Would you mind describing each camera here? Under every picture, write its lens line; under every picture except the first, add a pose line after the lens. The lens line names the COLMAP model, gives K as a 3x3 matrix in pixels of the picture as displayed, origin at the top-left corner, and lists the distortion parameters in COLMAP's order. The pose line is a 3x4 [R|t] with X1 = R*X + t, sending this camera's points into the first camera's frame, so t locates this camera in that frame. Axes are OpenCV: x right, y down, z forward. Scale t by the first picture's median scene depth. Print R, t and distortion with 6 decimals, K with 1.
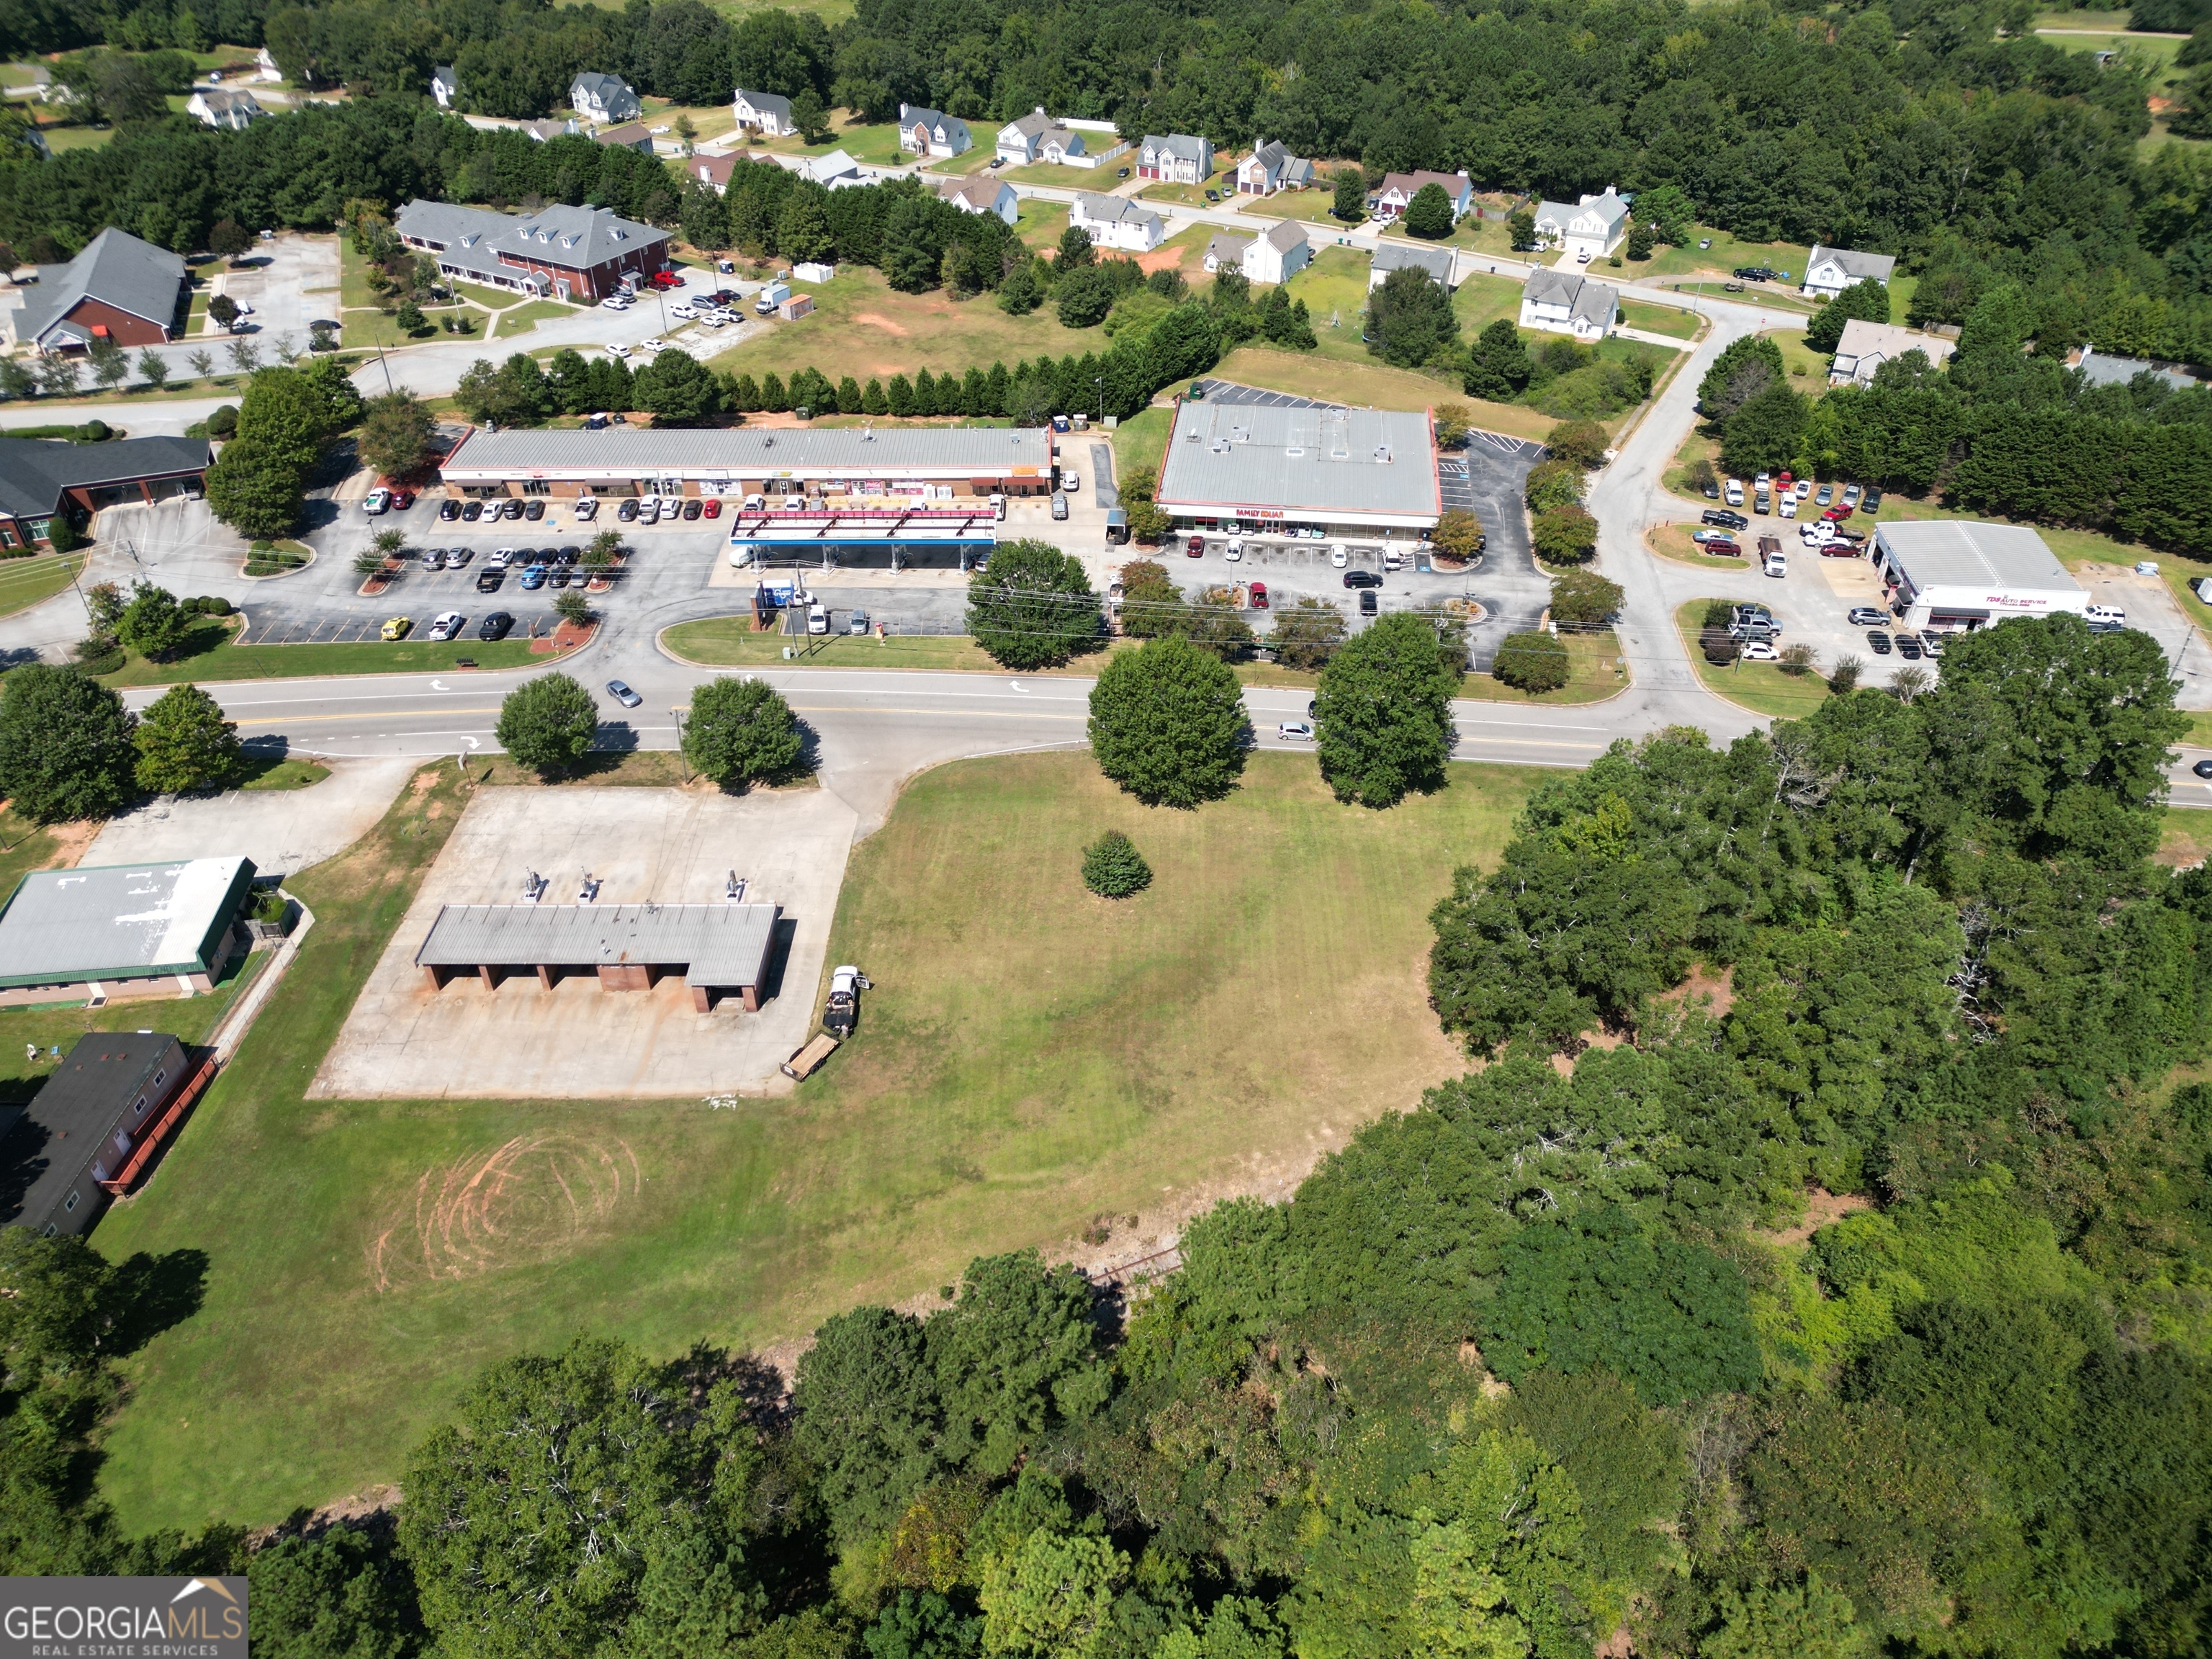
lens RADIAL K [[1559.8, 0, 1115.1], [0, 1559.8, 818.7], [0, 0, 1]] dist [0.075877, -0.080929]
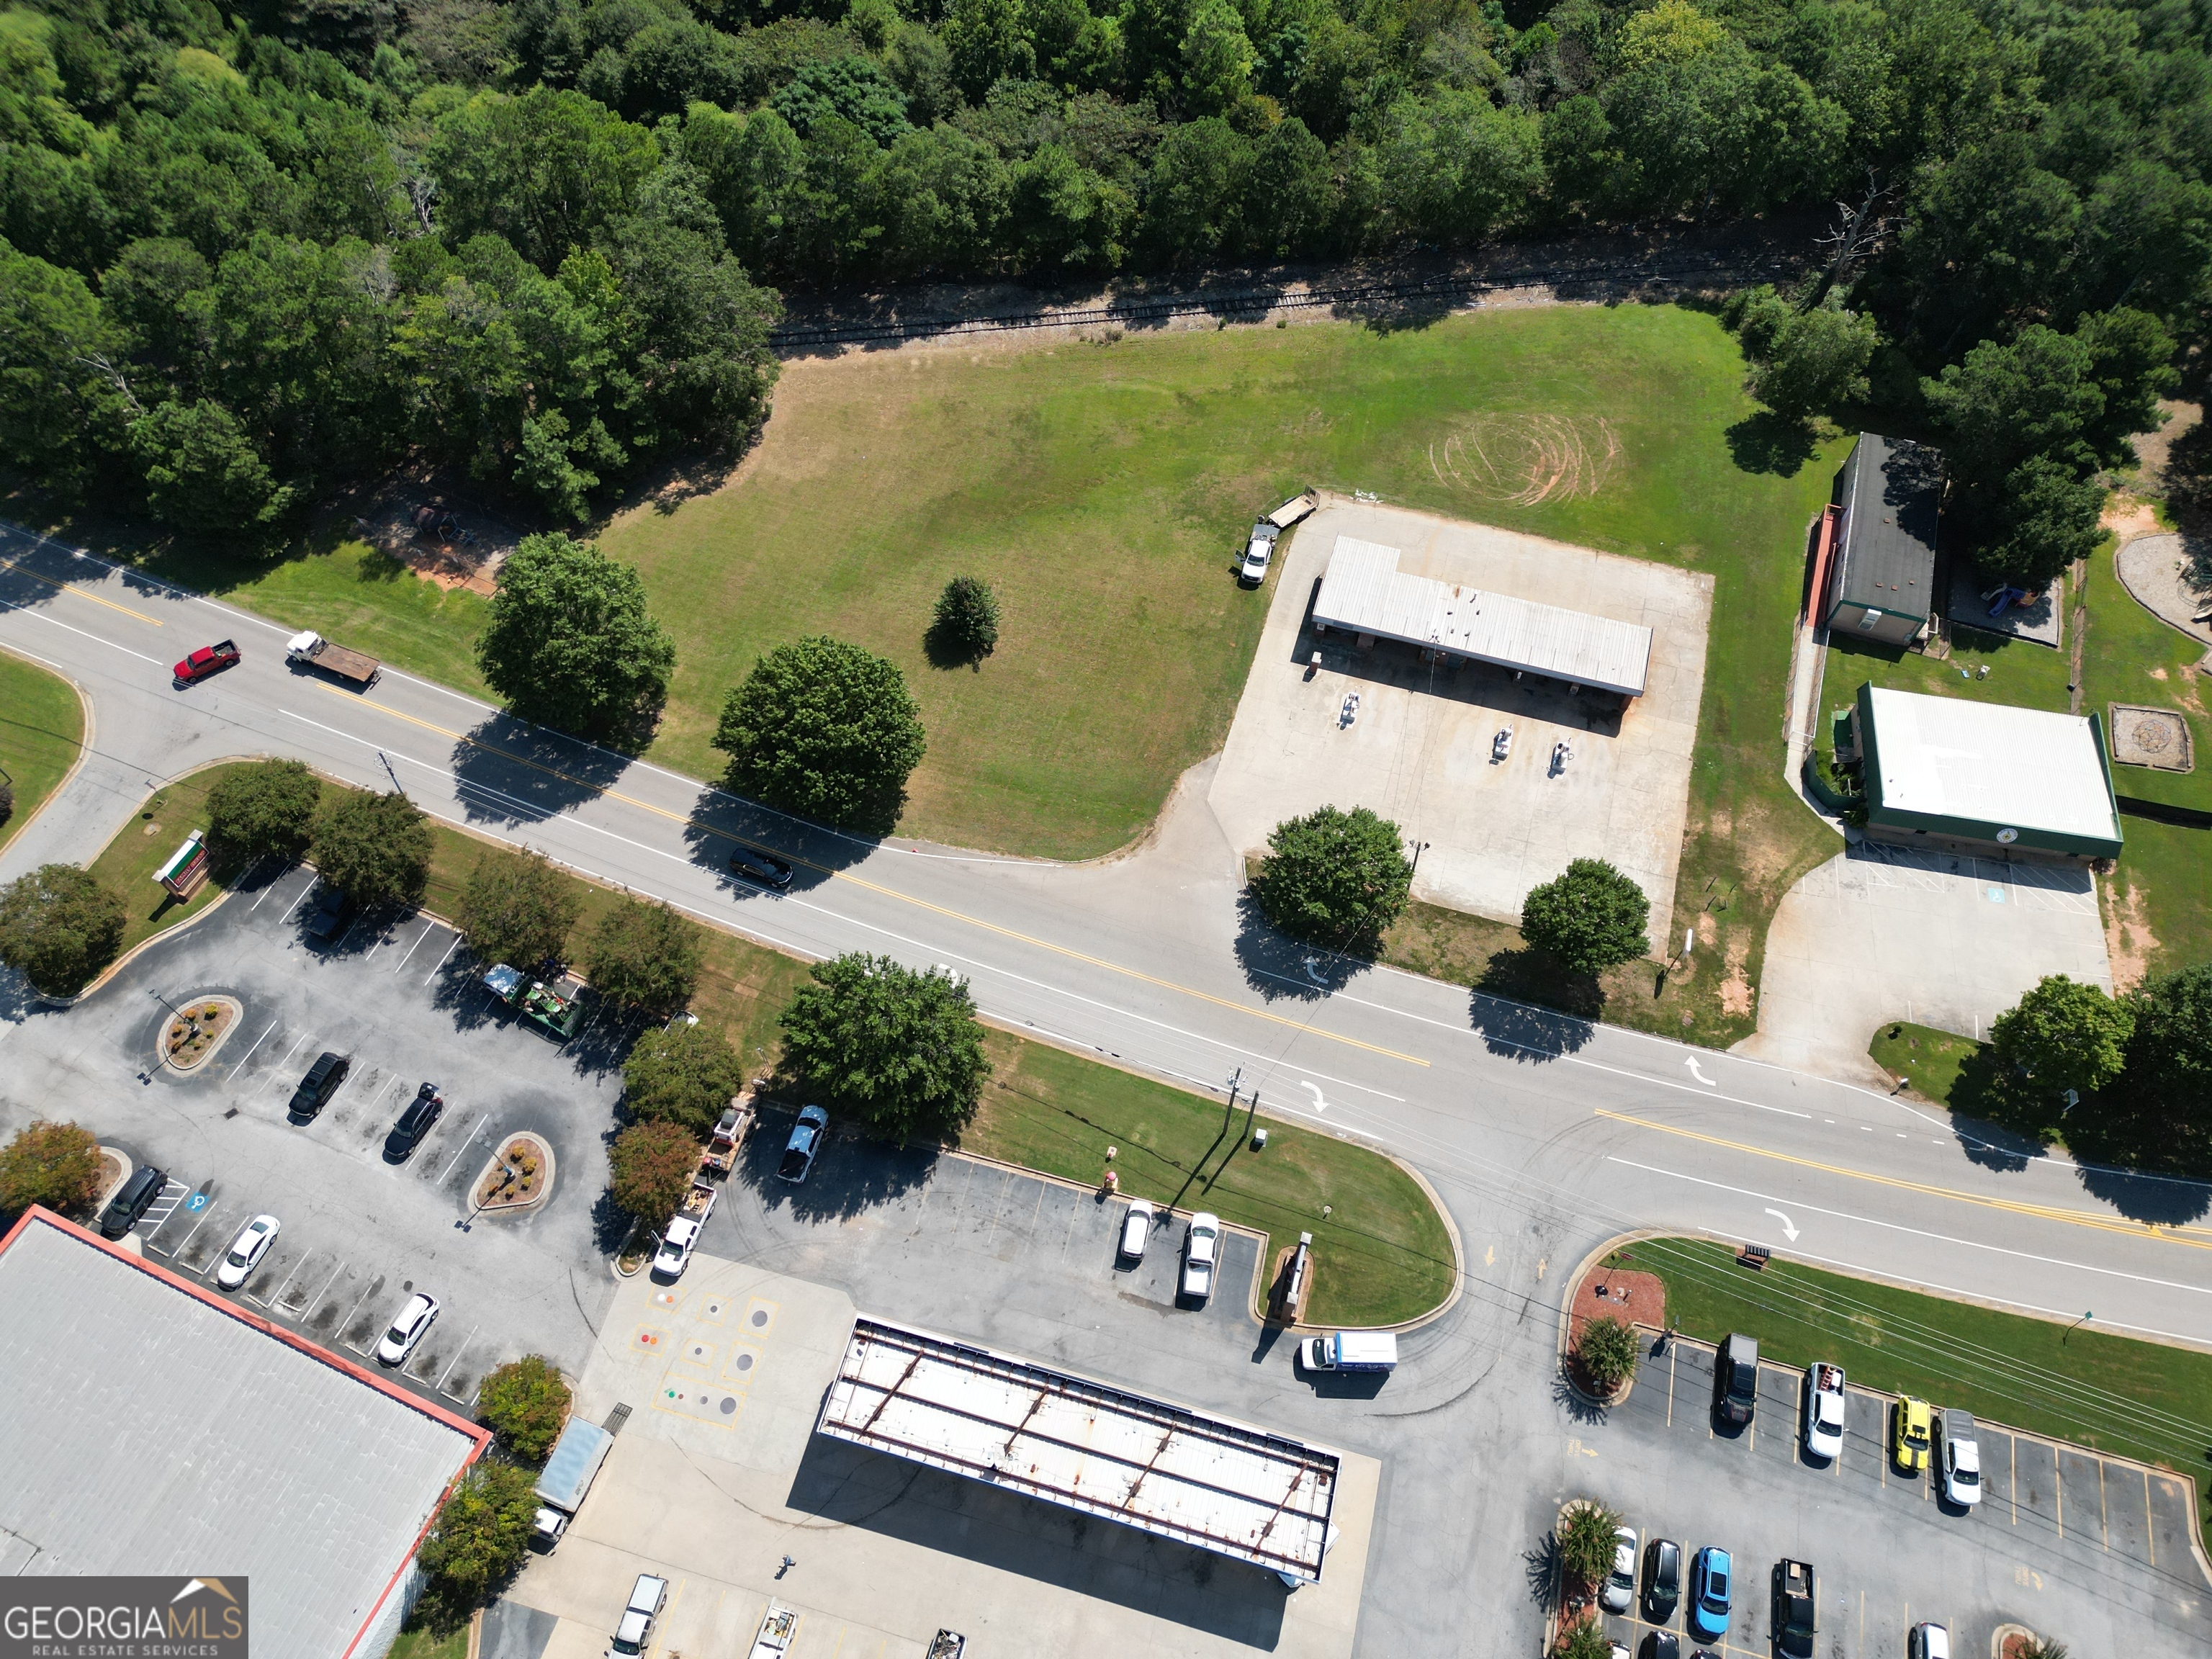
lens RADIAL K [[1559.8, 0, 1119.4], [0, 1559.8, 816.7], [0, 0, 1]] dist [0.075877, -0.080929]
pose [[-0.957234, -0.253379, 0.139647, -0.253760], [0.158213, -0.054339, 0.985909, -0.896706], [-0.242220, 0.965840, 0.092103, 0.996301]]
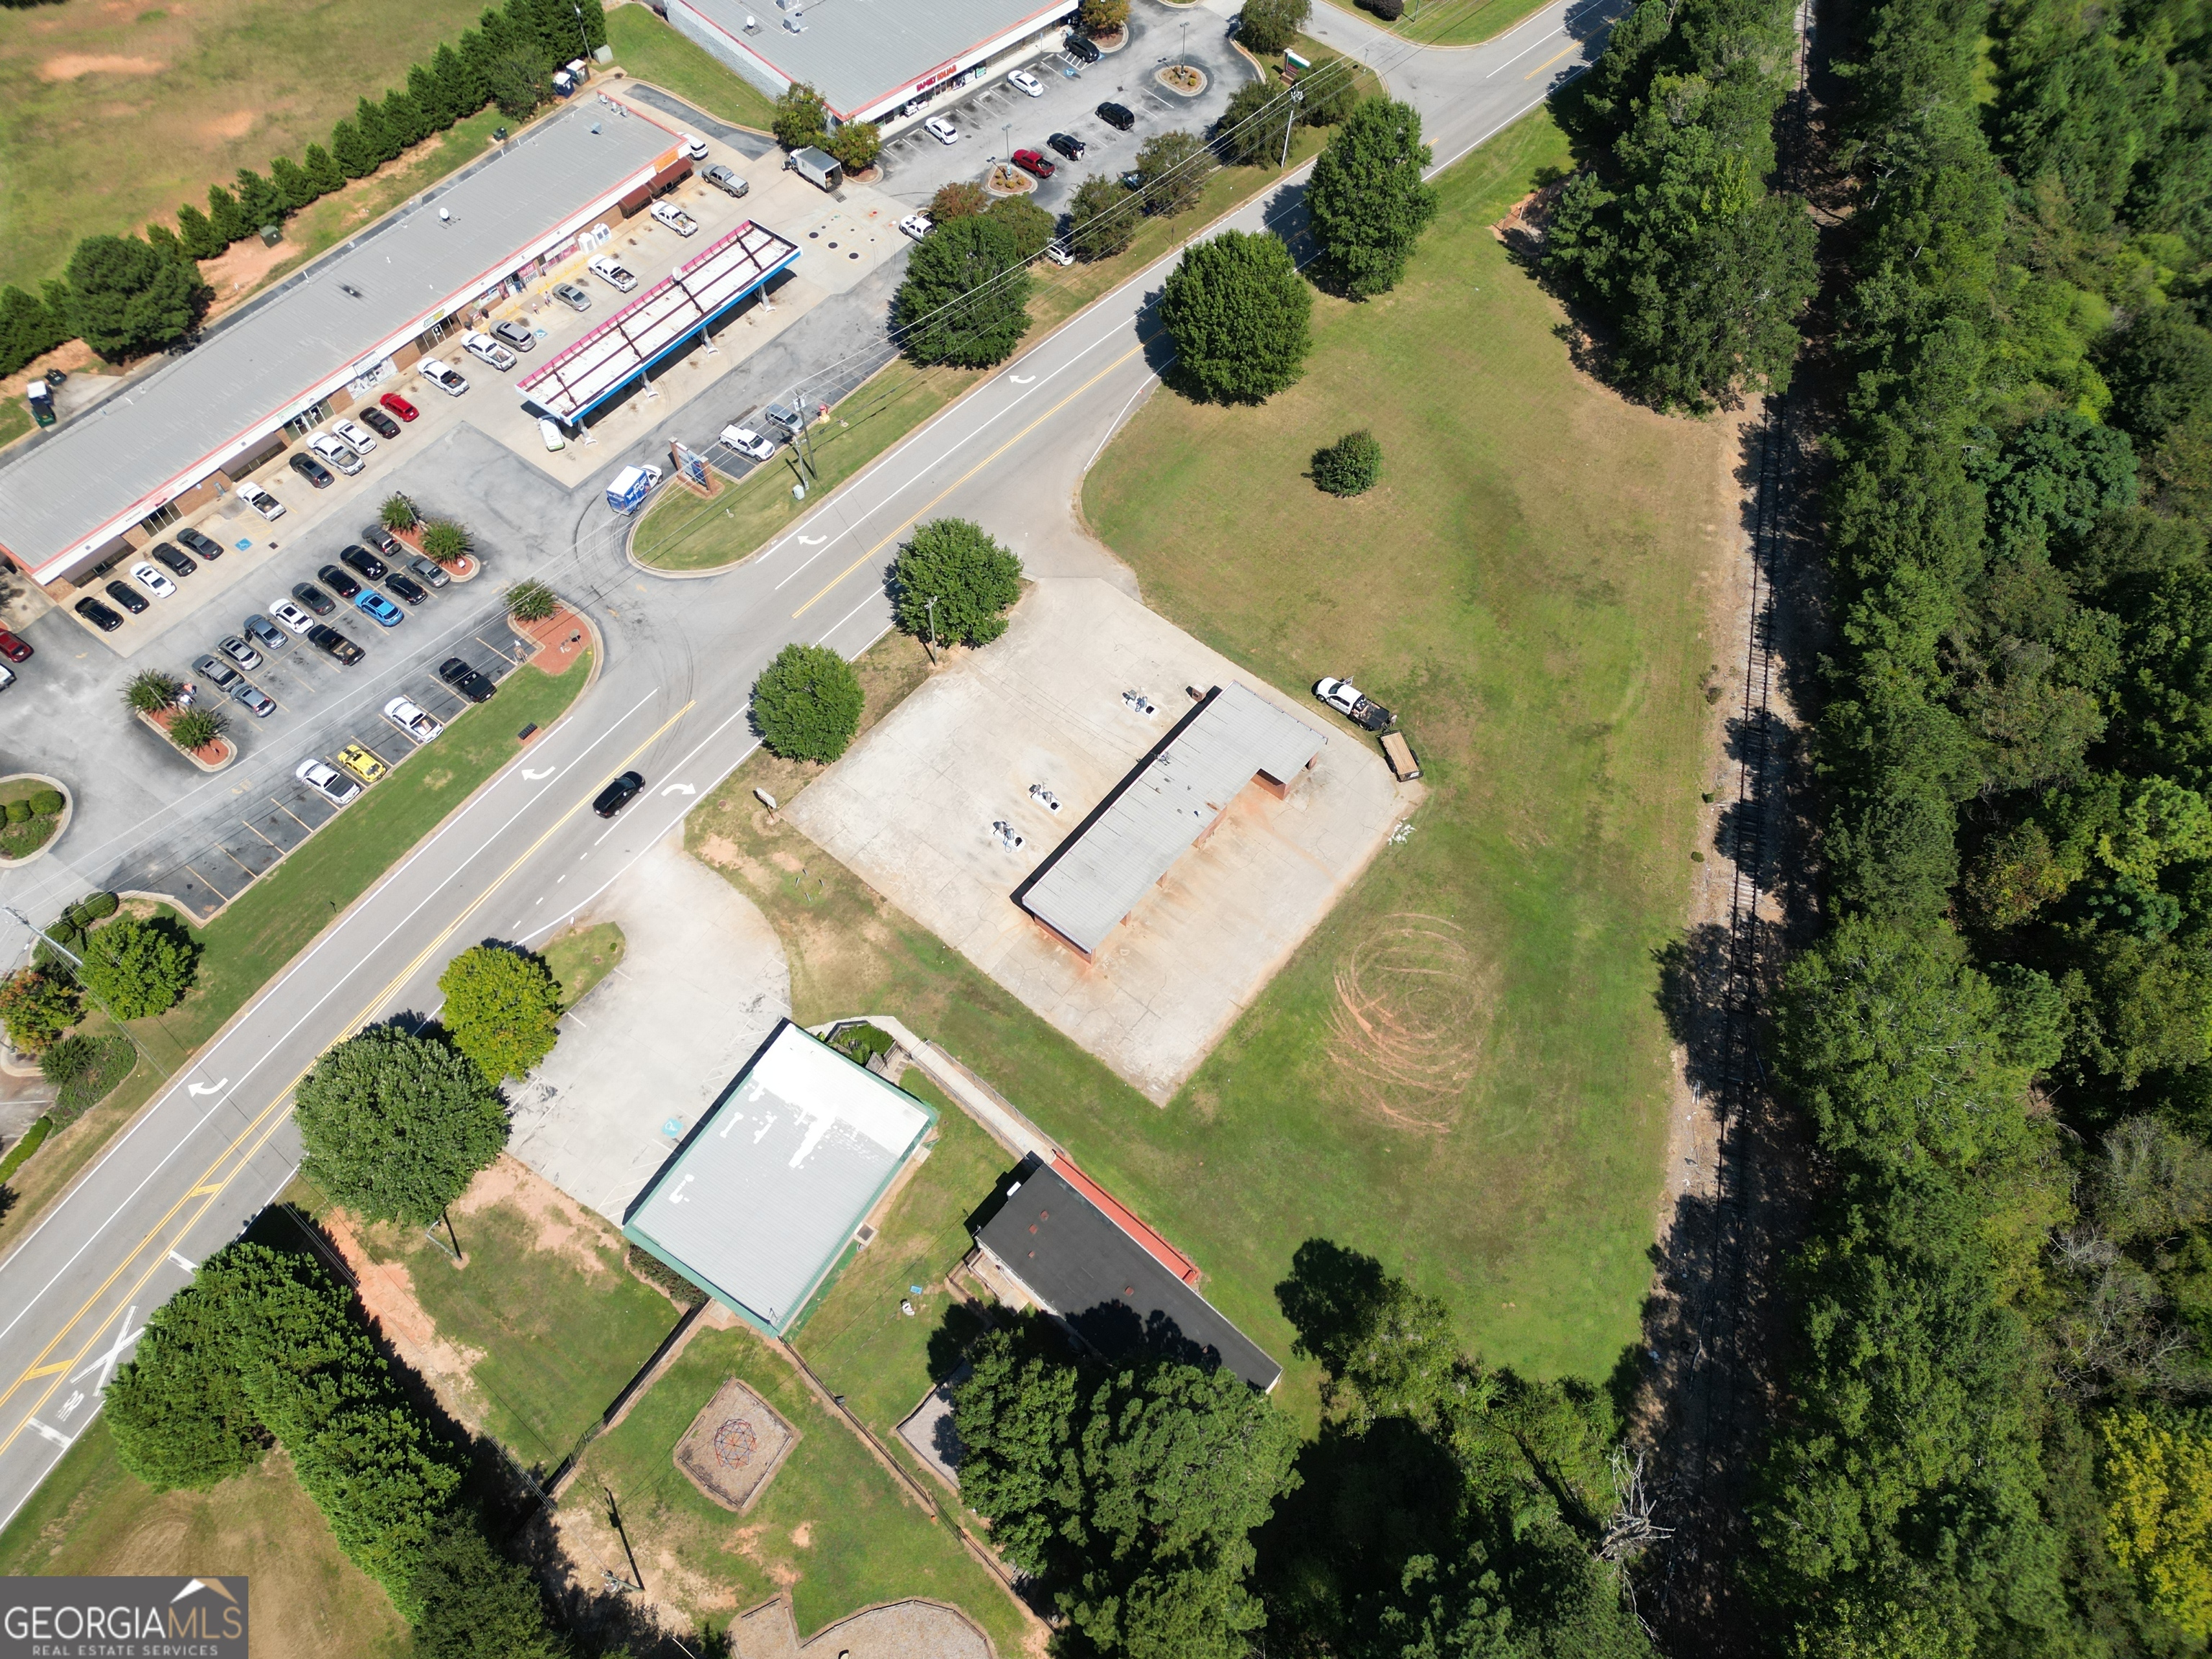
lens RADIAL K [[1559.8, 0, 1103.3], [0, 1559.8, 821.2], [0, 0, 1]] dist [0.075877, -0.080929]
pose [[0.634063, -0.653861, 0.412833, -0.695416], [0.457872, 0.747680, 0.480967, -0.371265], [-0.623152, -0.115939, 0.773460, 0.252369]]
